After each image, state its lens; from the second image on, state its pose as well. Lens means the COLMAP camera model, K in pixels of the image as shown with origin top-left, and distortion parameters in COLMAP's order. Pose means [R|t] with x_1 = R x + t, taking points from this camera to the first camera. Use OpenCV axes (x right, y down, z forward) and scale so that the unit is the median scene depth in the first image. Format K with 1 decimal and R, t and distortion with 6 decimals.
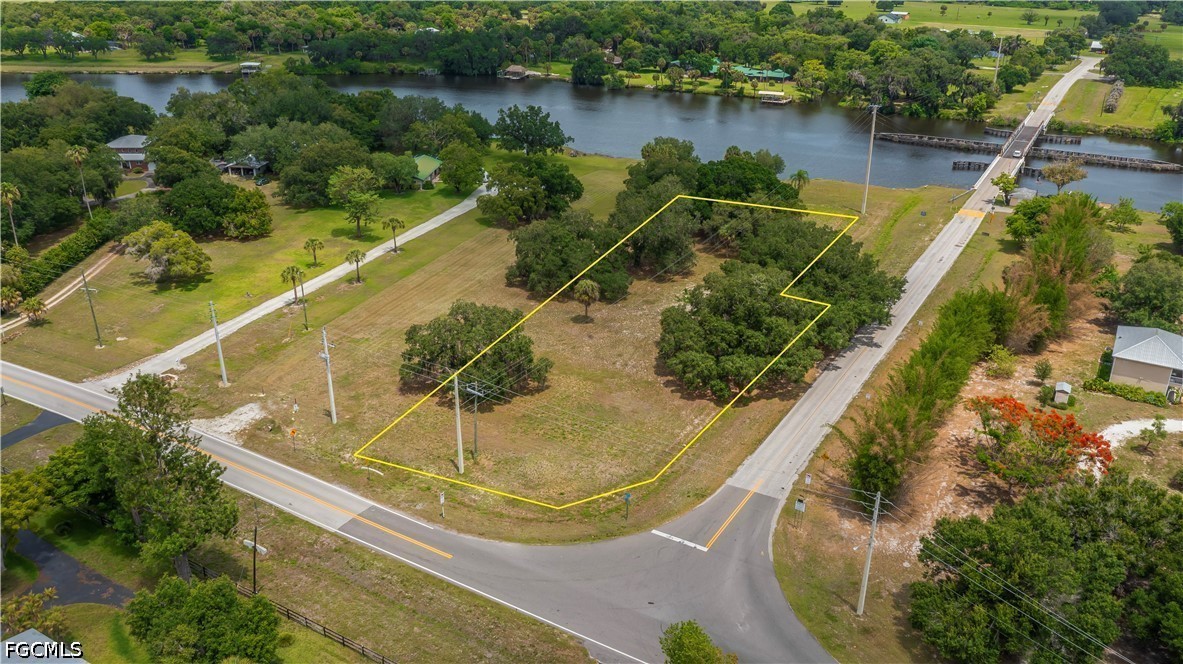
lens RADIAL K [[931.4, 0, 605.1], [0, 931.4, 327.7], [0, 0, 1]] dist [-0.008072, -0.004062]
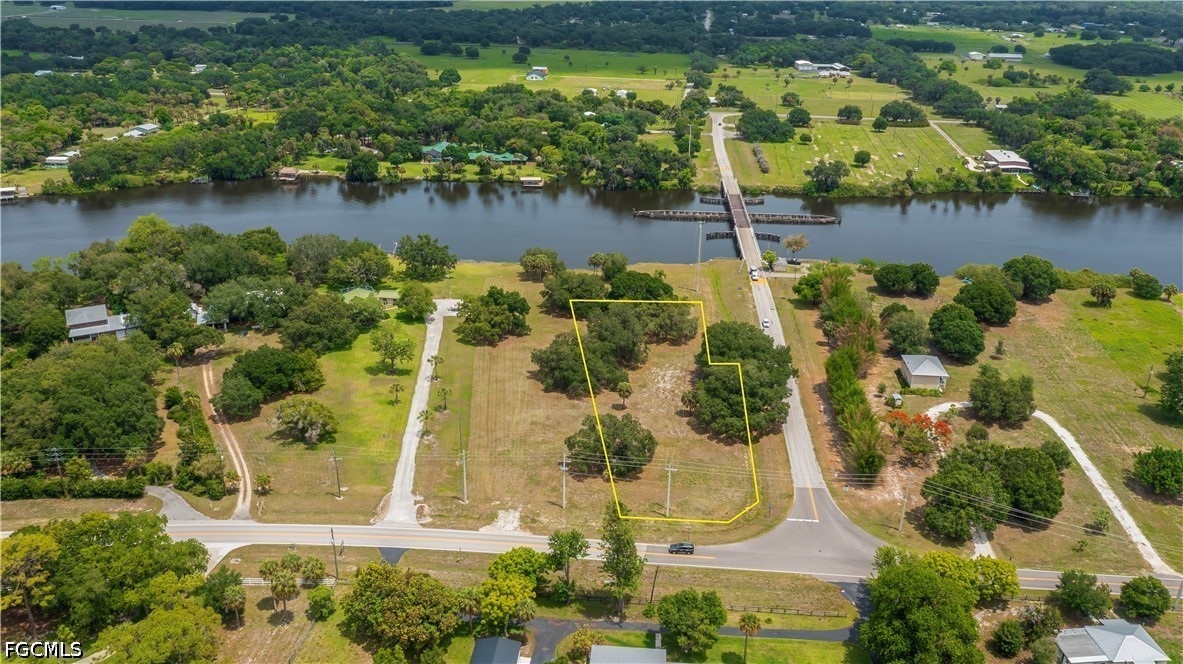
lens RADIAL K [[938.1, 0, 592.3], [0, 938.1, 333.0], [0, 0, 1]] dist [-0.016236, 0.008698]
pose [[0.899626, -0.162926, 0.405128, -0.331599], [0.161153, 0.986169, 0.038742, -0.096695], [-0.405836, 0.030434, 0.913439, -0.197437]]
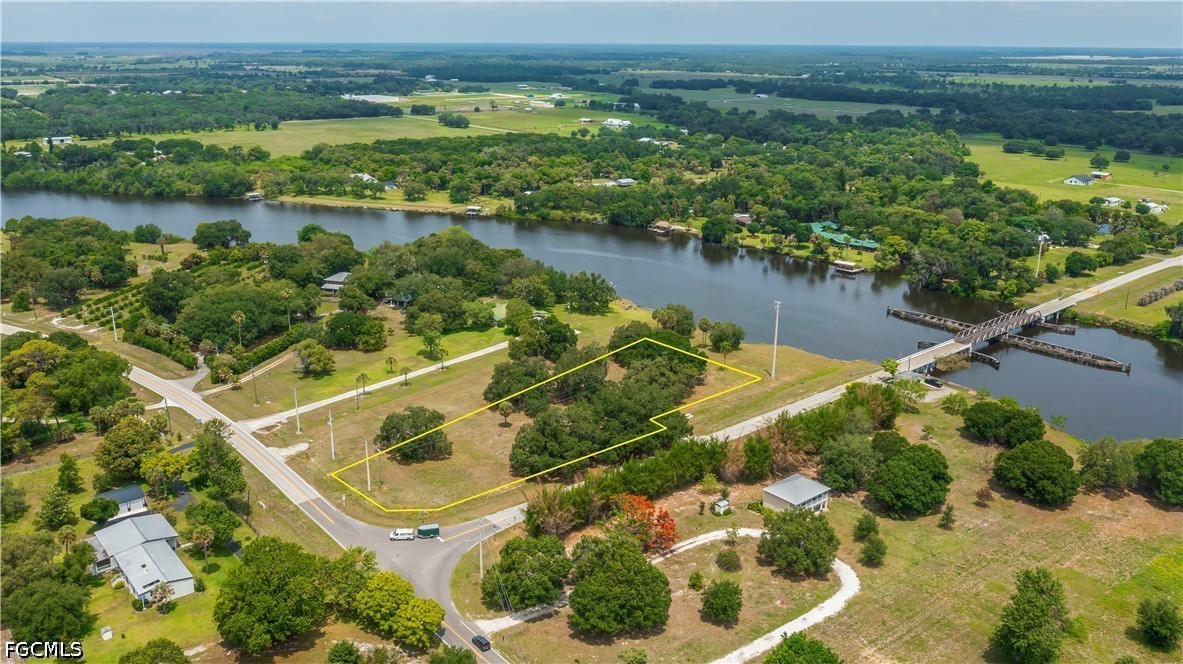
lens RADIAL K [[938.1, 0, 592.3], [0, 938.1, 333.0], [0, 0, 1]] dist [-0.016236, 0.008698]
pose [[0.941237, 0.099737, -0.322684, 0.312552], [-0.131177, 0.988353, -0.077144, -0.029844], [0.311232, 0.114939, 0.943358, -0.271249]]
